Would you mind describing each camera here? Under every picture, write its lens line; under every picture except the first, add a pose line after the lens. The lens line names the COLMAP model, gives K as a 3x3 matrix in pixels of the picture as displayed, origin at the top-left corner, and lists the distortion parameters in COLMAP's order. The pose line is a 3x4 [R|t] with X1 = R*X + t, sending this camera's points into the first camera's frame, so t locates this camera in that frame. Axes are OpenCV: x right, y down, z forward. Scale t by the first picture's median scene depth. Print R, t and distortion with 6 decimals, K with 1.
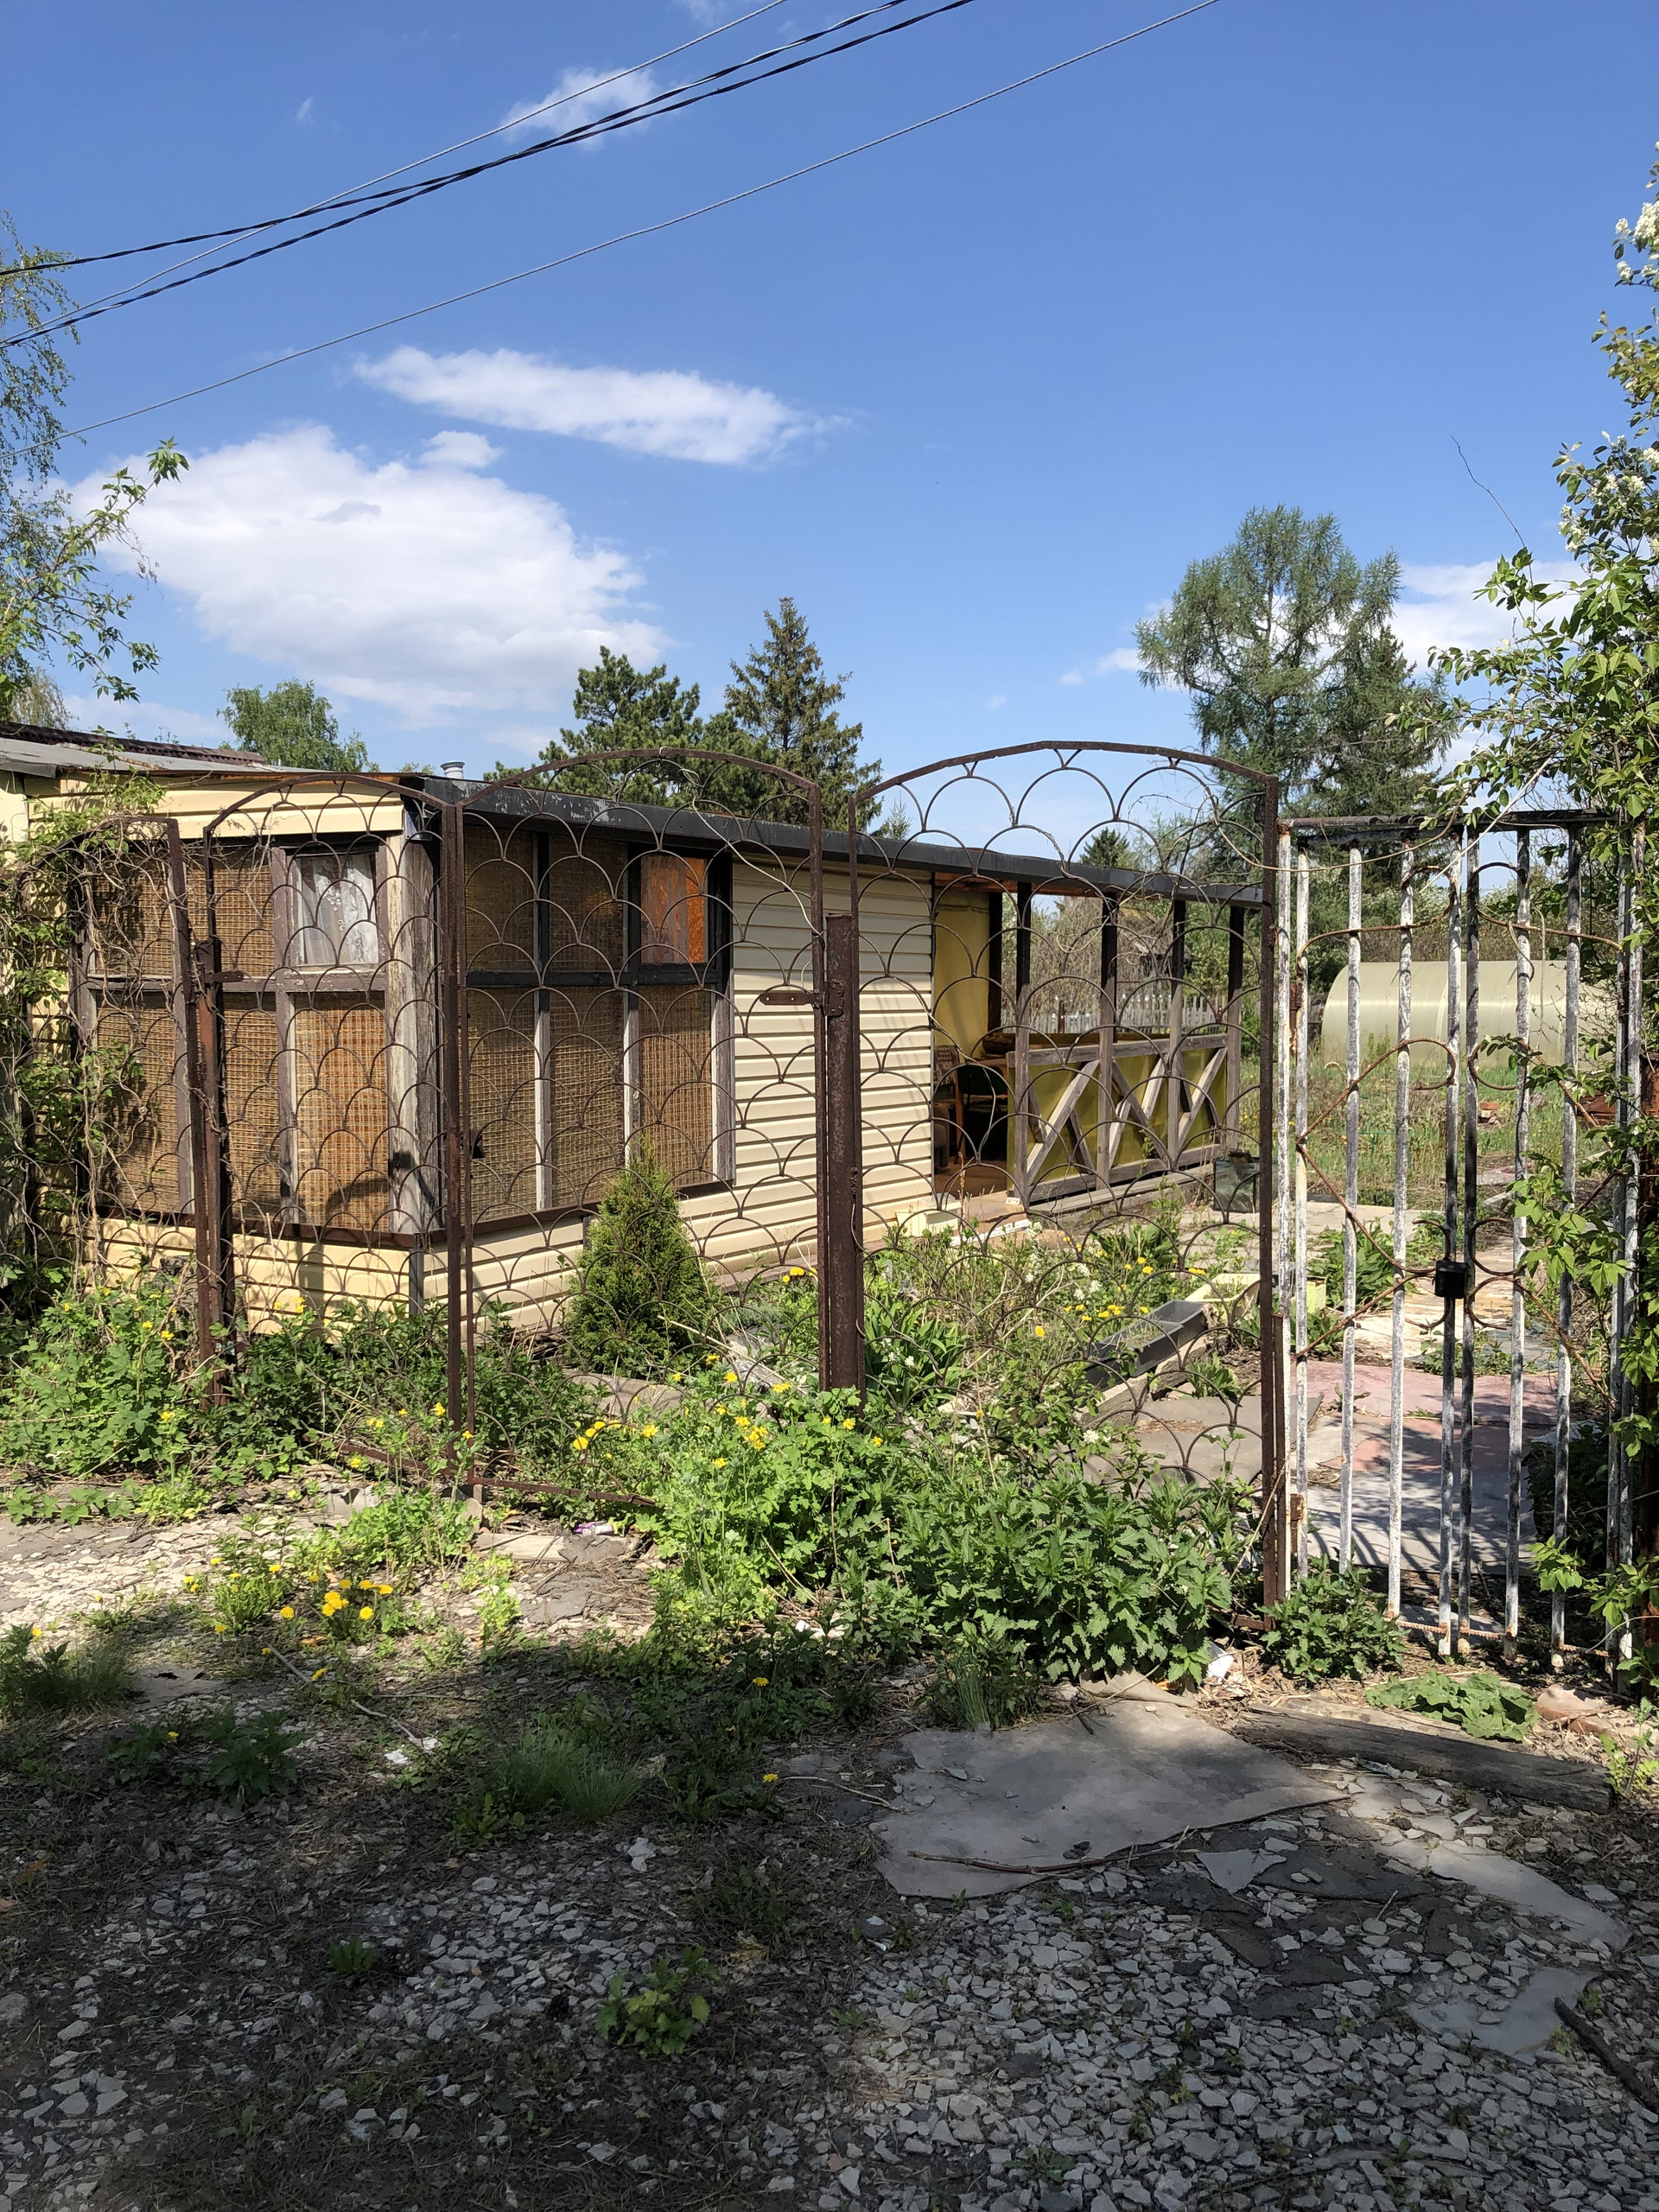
lens RADIAL K [[1802.3, 0, 805.7], [0, 1802.3, 1159.8], [0, 0, 1]] dist [0.039792, -0.039493]
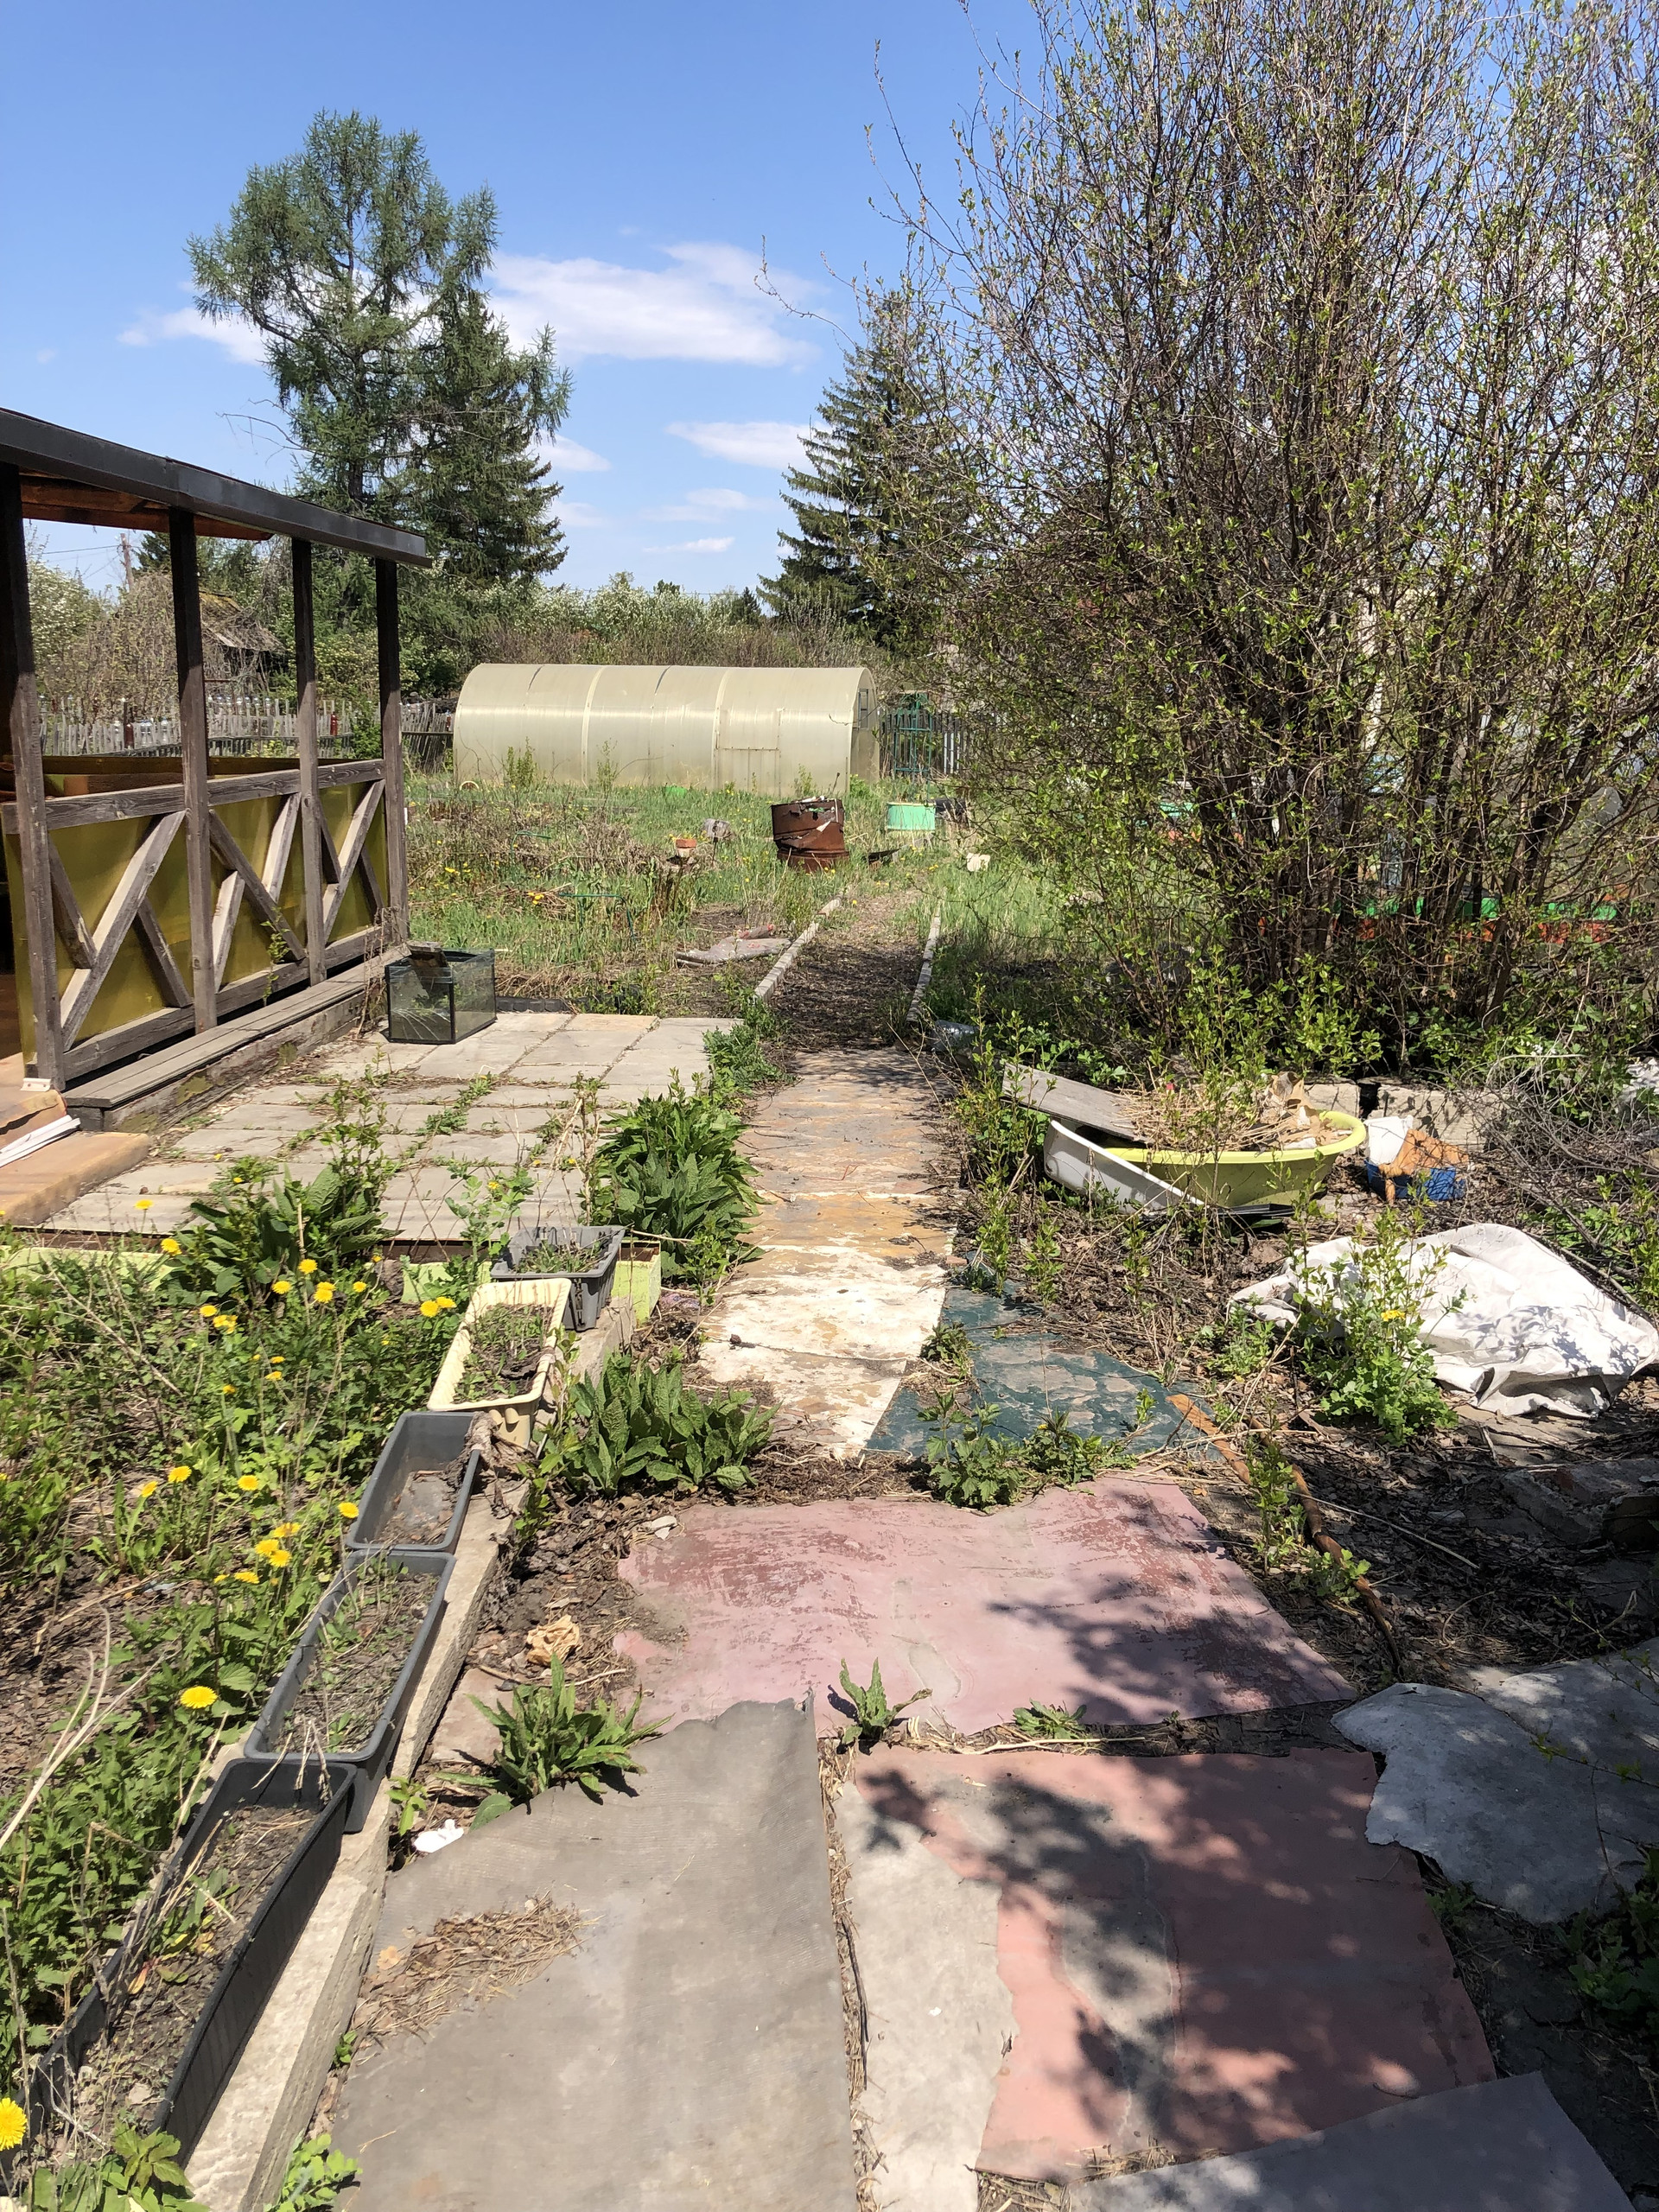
lens RADIAL K [[1802.3, 0, 845.7], [0, 1802.3, 1081.9], [0, 0, 1]] dist [0.039792, -0.039493]
pose [[0.874820, -0.086902, 0.476591, 0.017017], [0.030579, 0.991723, 0.124702, -0.009457], [-0.483483, -0.094518, 0.870236, 0.102449]]
